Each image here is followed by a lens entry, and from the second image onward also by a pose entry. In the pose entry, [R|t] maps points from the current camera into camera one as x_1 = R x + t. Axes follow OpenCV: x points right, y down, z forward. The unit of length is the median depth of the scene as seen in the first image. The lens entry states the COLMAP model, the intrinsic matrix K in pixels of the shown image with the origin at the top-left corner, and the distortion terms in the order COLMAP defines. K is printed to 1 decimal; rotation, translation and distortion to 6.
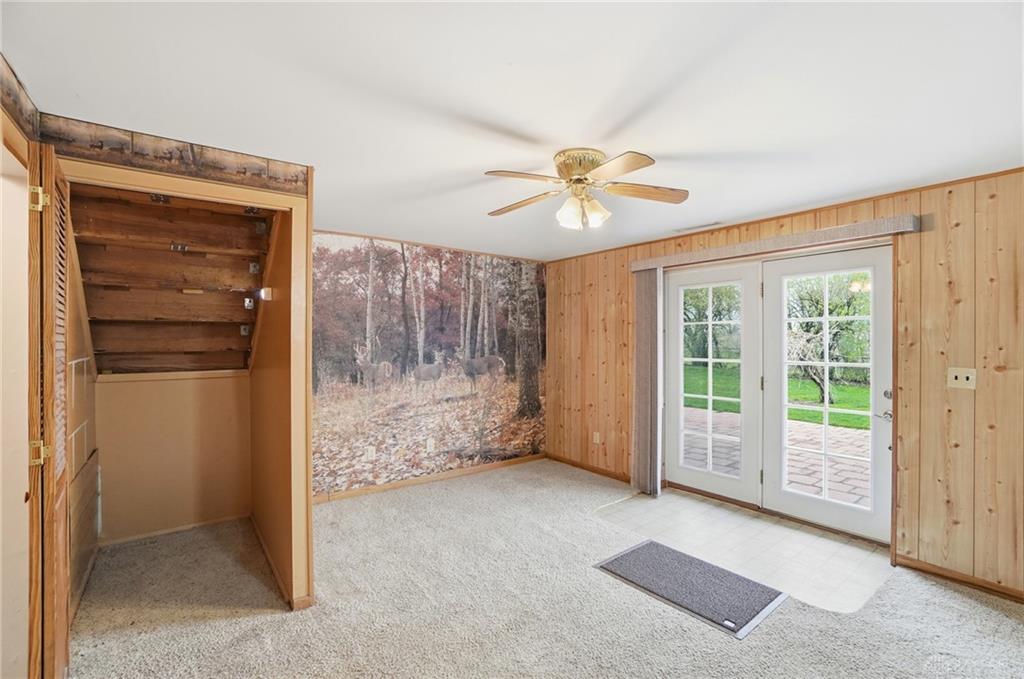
lens RADIAL K [[458.3, 0, 505.3], [0, 458.3, 338.5], [0, 0, 1]] dist [-0.057671, 0.019732]
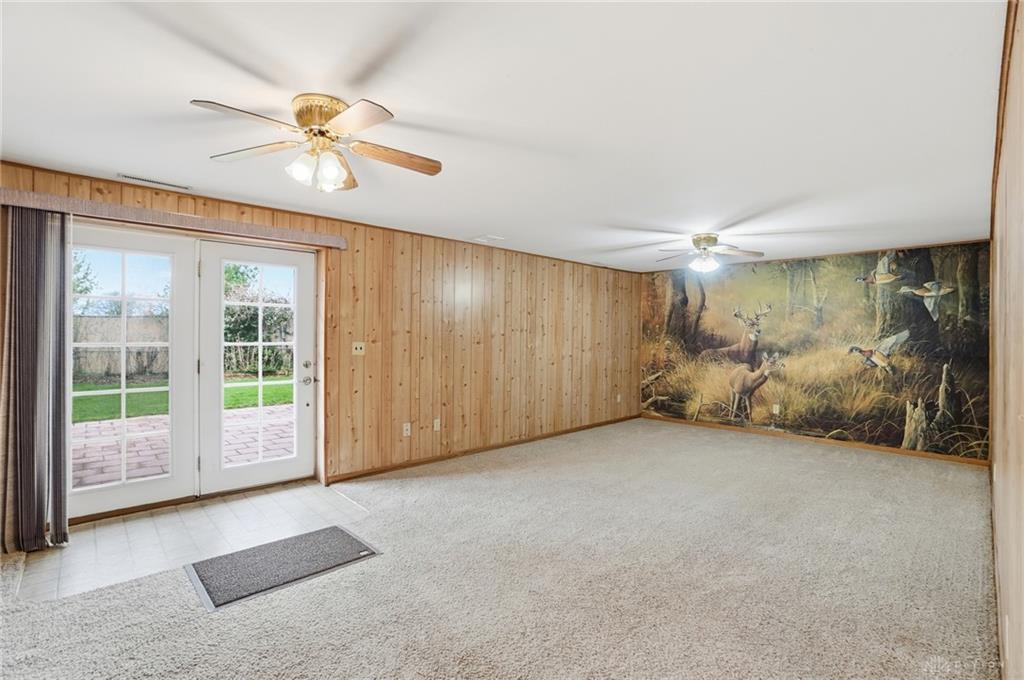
lens RADIAL K [[458.3, 0, 505.3], [0, 458.3, 339.0], [0, 0, 1]] dist [-0.057671, 0.019732]
pose [[-0.109810, -0.003014, 0.993948, -0.359639], [-0.007874, 0.999967, 0.002163, 0.026808], [-0.993921, -0.007588, -0.109830, 0.363022]]
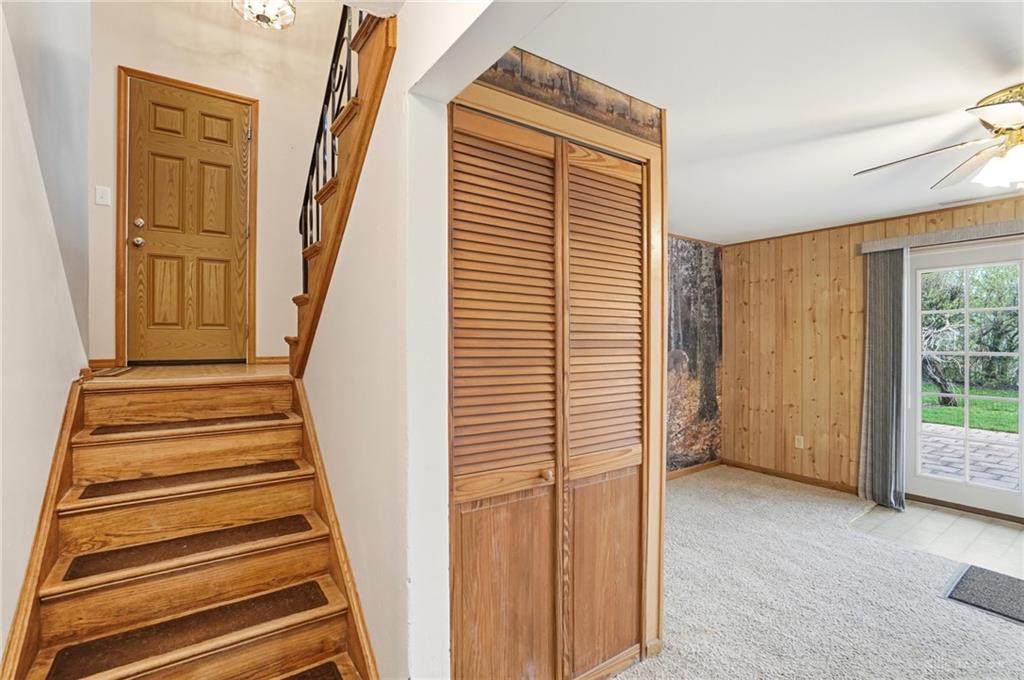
lens RADIAL K [[474.5, 0, 499.7], [0, 474.5, 339.2], [0, 0, 1]] dist [-0.073206, 0.023700]
pose [[0.998654, -0.000500, -0.051861, -0.351430], [0.000677, 0.999994, 0.003404, 0.014490], [0.051859, -0.003435, 0.998648, 0.078162]]
